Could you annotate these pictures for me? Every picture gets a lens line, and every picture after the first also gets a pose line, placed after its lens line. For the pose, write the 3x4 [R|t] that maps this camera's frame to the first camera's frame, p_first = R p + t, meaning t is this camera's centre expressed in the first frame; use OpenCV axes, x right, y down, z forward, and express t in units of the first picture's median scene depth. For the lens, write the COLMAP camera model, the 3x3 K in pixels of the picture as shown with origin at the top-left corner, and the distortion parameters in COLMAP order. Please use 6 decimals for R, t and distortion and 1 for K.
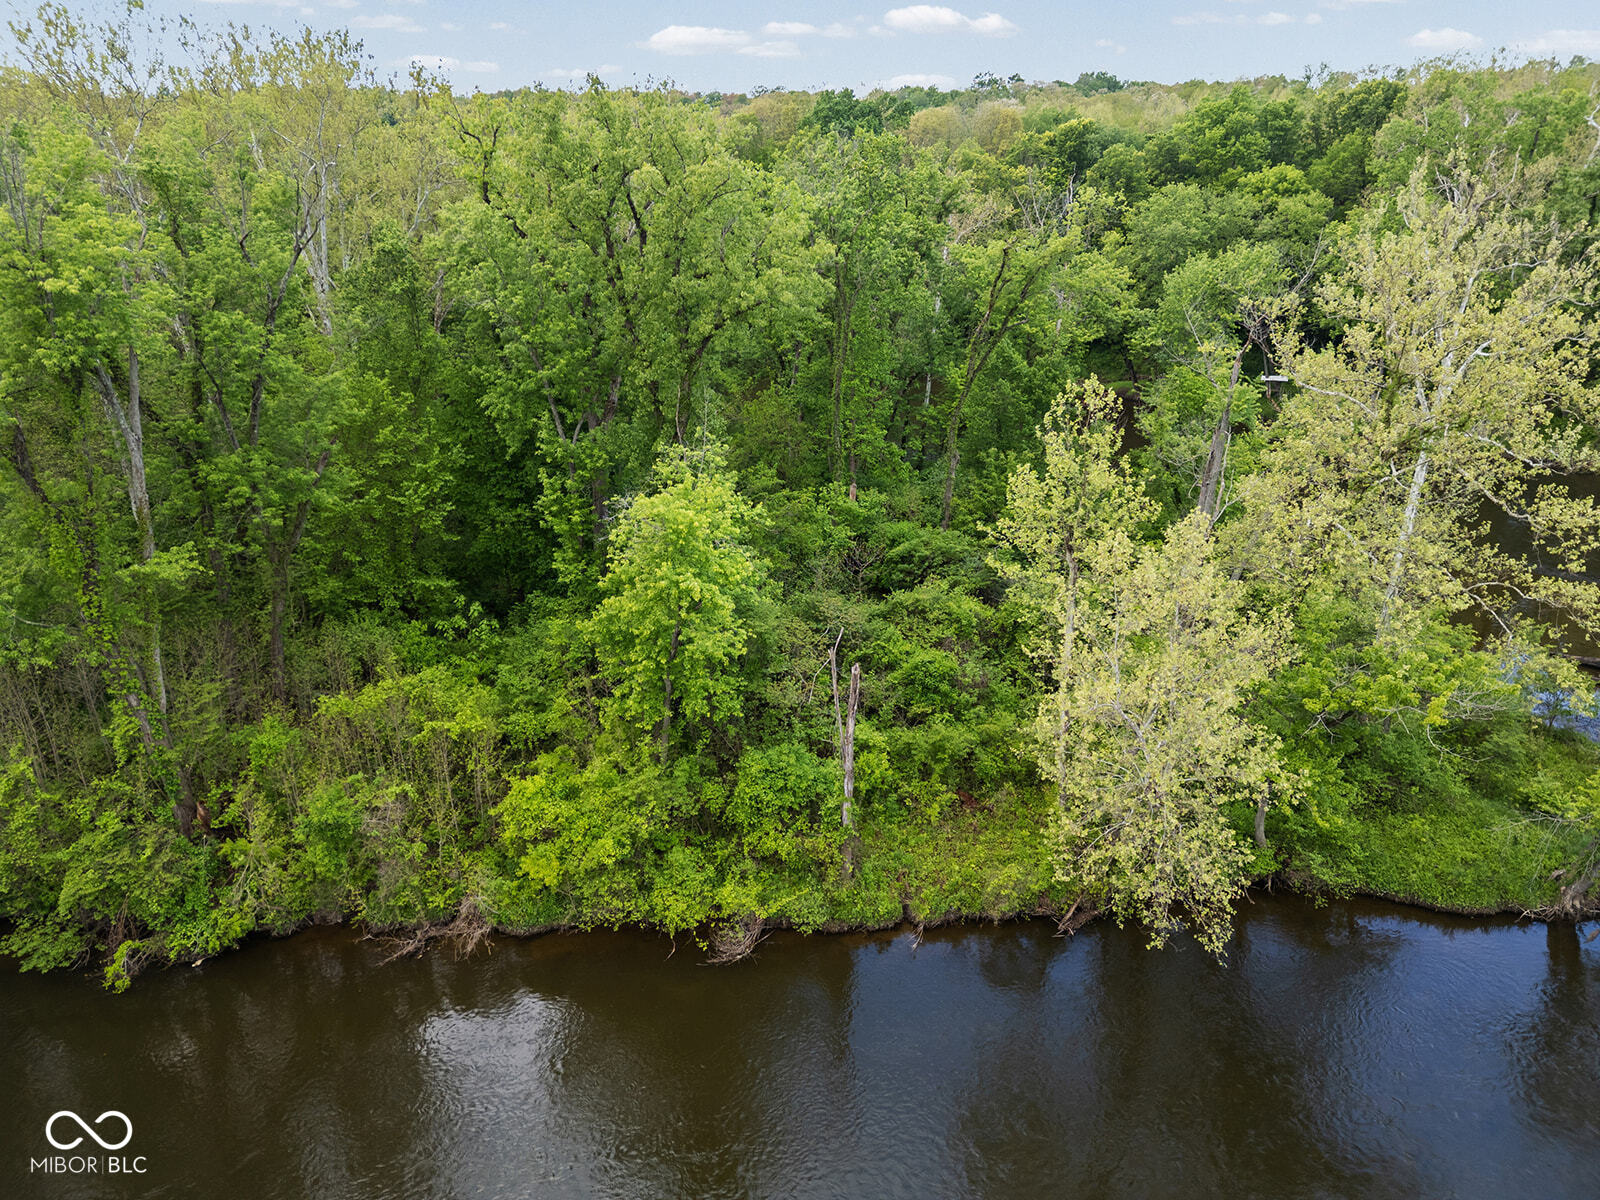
lens RADIAL K [[1104.3, 0, 805.5], [0, 1104.3, 598.5], [0, 0, 1]] dist [0.051957, -0.053197]
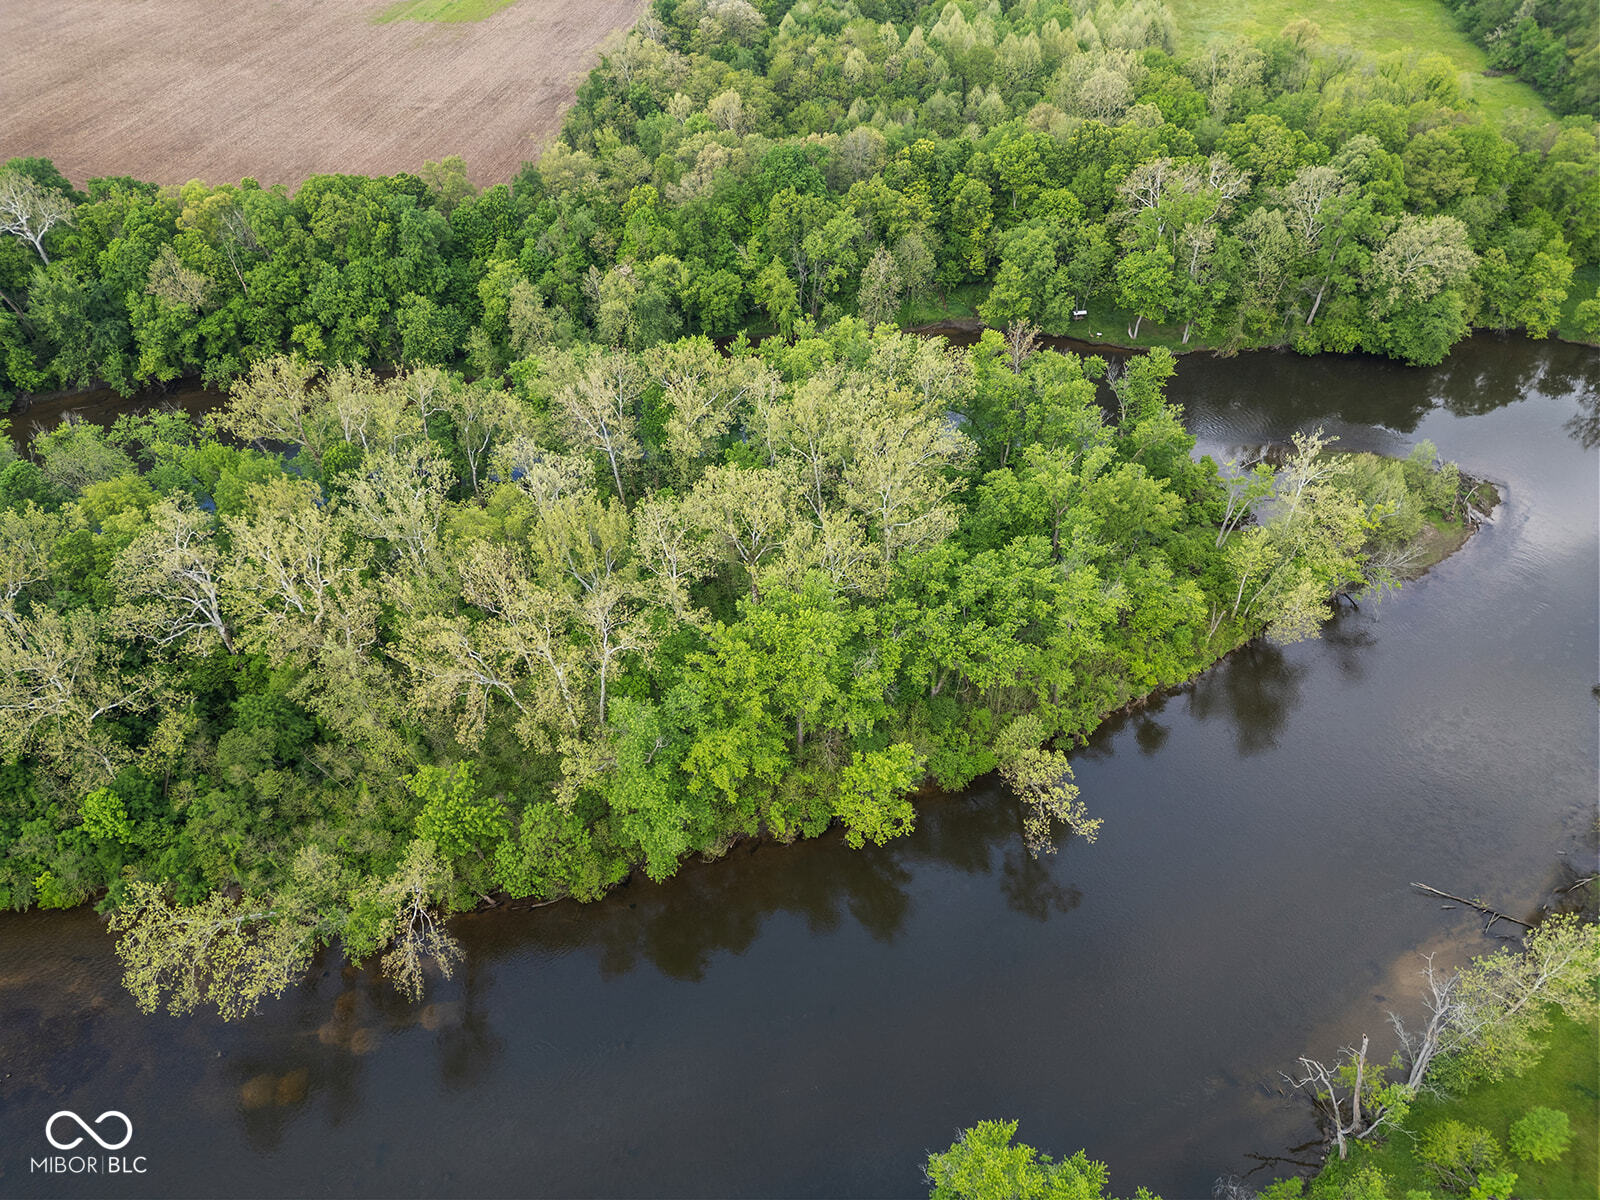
lens RADIAL K [[1104.3, 0, 794.2], [0, 1104.3, 600.1], [0, 0, 1]] dist [0.051957, -0.053197]
pose [[0.869220, -0.349626, 0.349598, -2.495503], [0.209577, 0.900953, 0.379948, -1.690020], [-0.447811, -0.256991, 0.856400, -1.643783]]
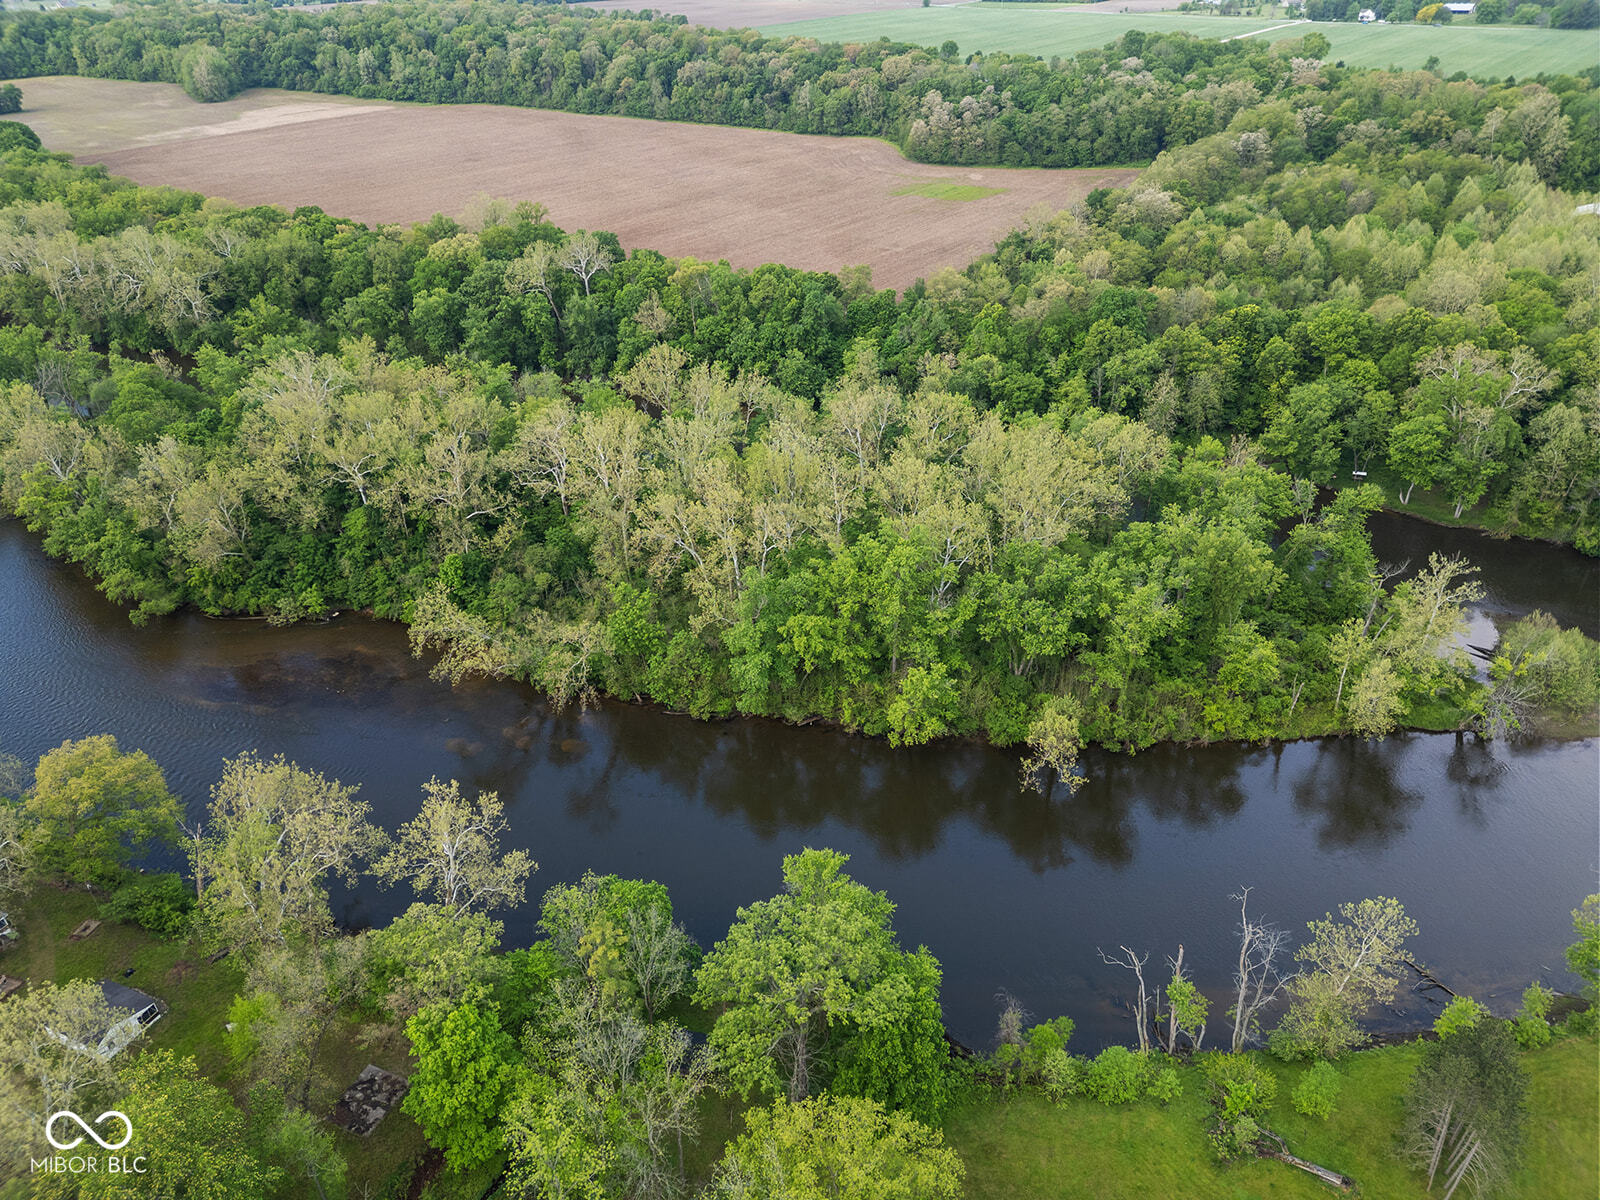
lens RADIAL K [[1104.3, 0, 784.1], [0, 1104.3, 603.2], [0, 0, 1]] dist [0.051957, -0.053197]
pose [[0.999508, -0.030839, -0.005777, -1.810817], [0.031368, 0.986110, 0.163107, -0.949607], [0.000667, -0.163207, 0.986592, -3.052773]]
